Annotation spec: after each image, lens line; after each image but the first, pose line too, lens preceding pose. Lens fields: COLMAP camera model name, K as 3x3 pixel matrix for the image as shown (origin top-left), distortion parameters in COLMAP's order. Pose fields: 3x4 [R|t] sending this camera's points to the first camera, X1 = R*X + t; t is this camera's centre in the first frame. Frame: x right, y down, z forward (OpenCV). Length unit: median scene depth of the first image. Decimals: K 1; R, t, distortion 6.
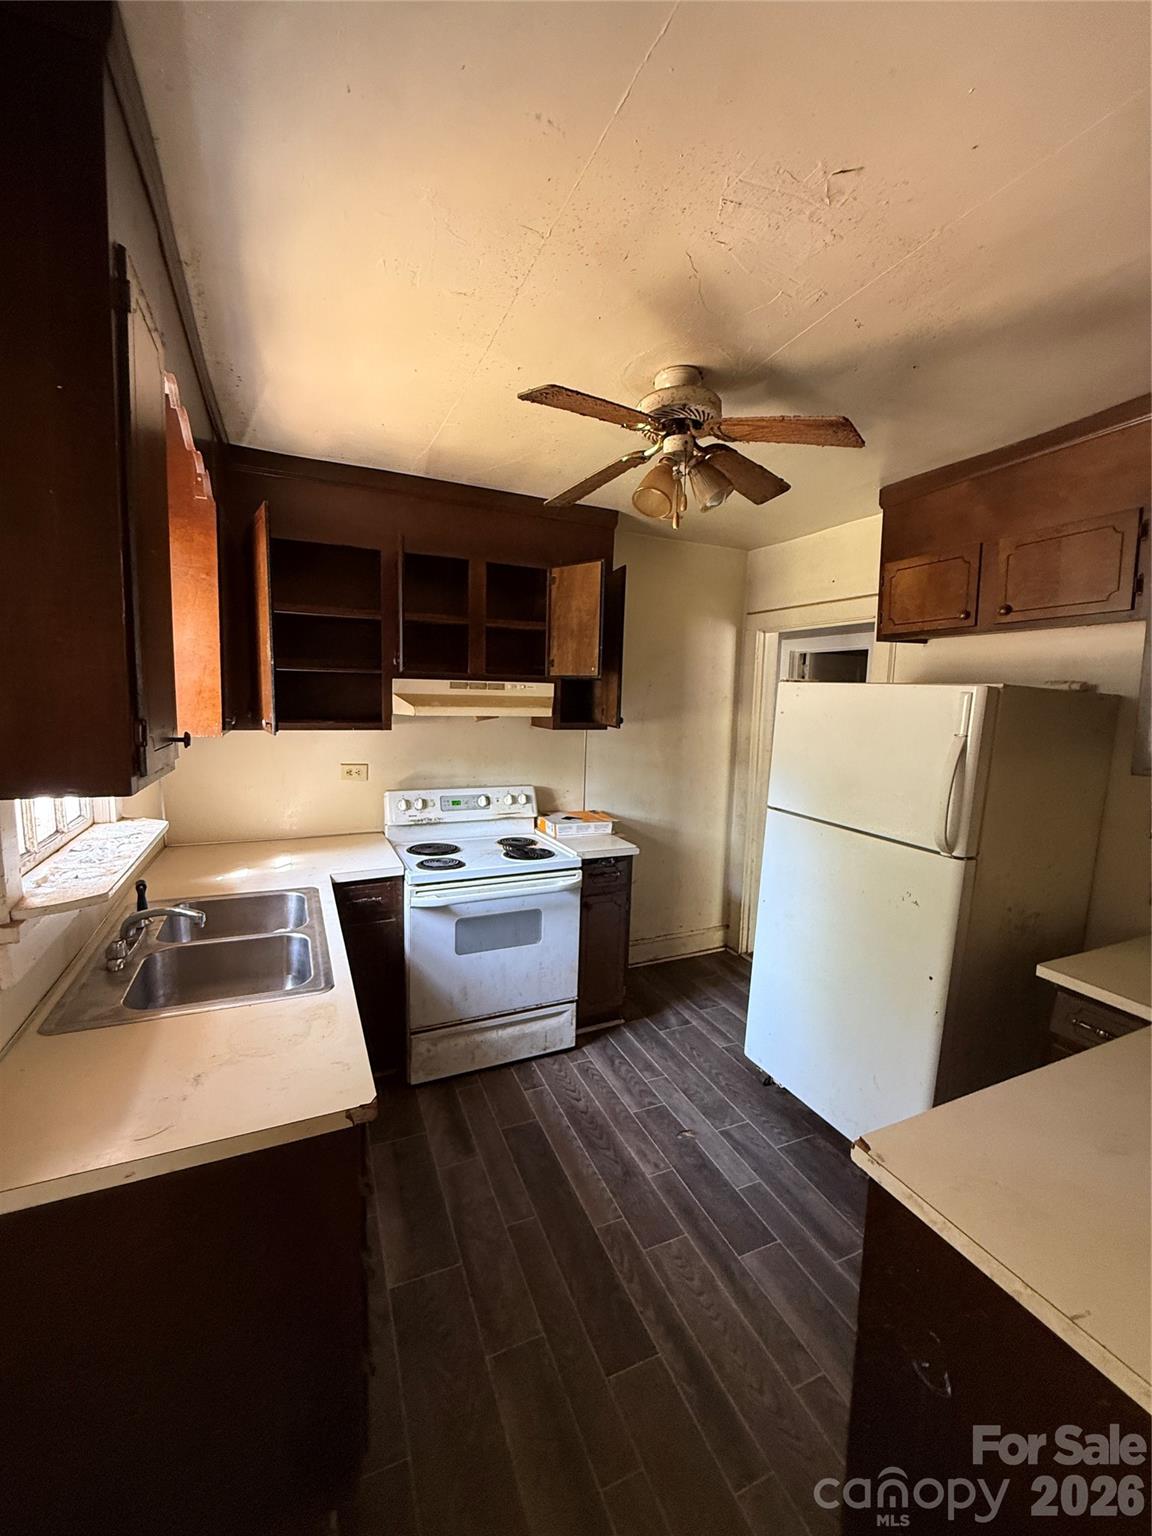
lens RADIAL K [[610.8, 0, 575.6], [0, 610.8, 763.3], [0, 0, 1]] dist [-0.000606, 0.000129]
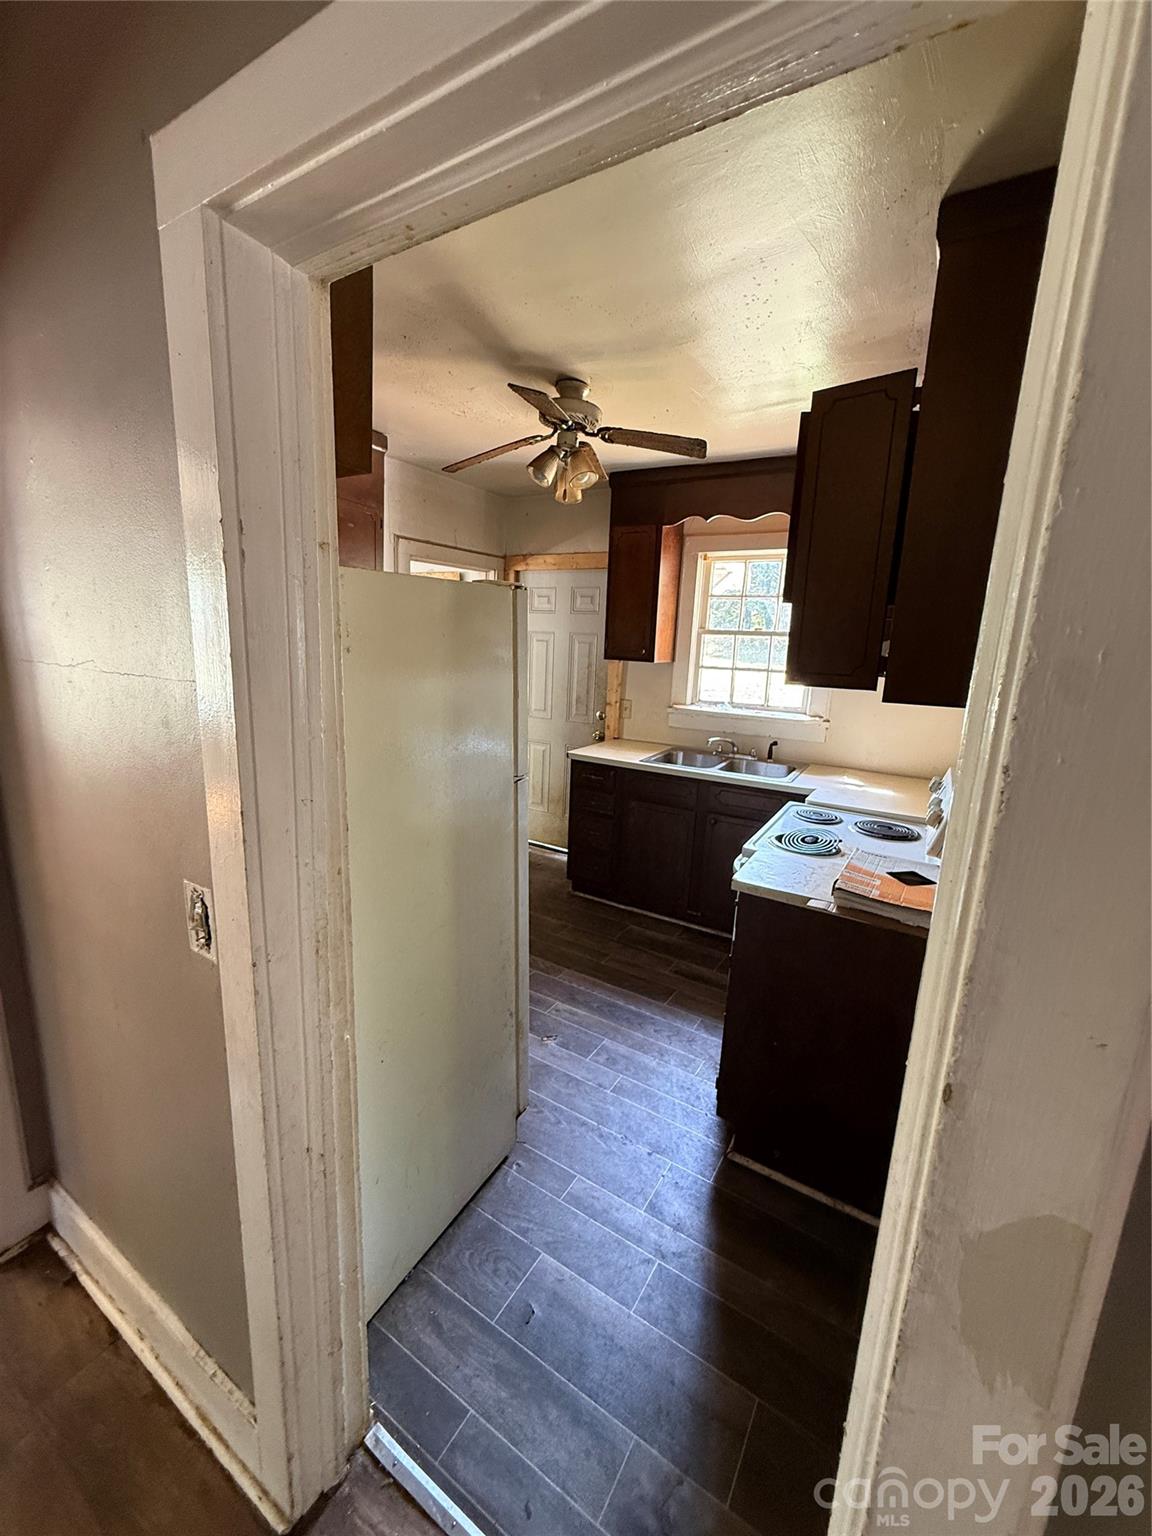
lens RADIAL K [[610.8, 0, 572.6], [0, 610.8, 762.5], [0, 0, 1]] dist [-0.000606, 0.000129]
pose [[-0.826698, 0.059624, -0.559478, 0.758791], [-0.117536, 0.954130, 0.275357, -0.169149], [0.550232, 0.293396, -0.781769, 1.803384]]
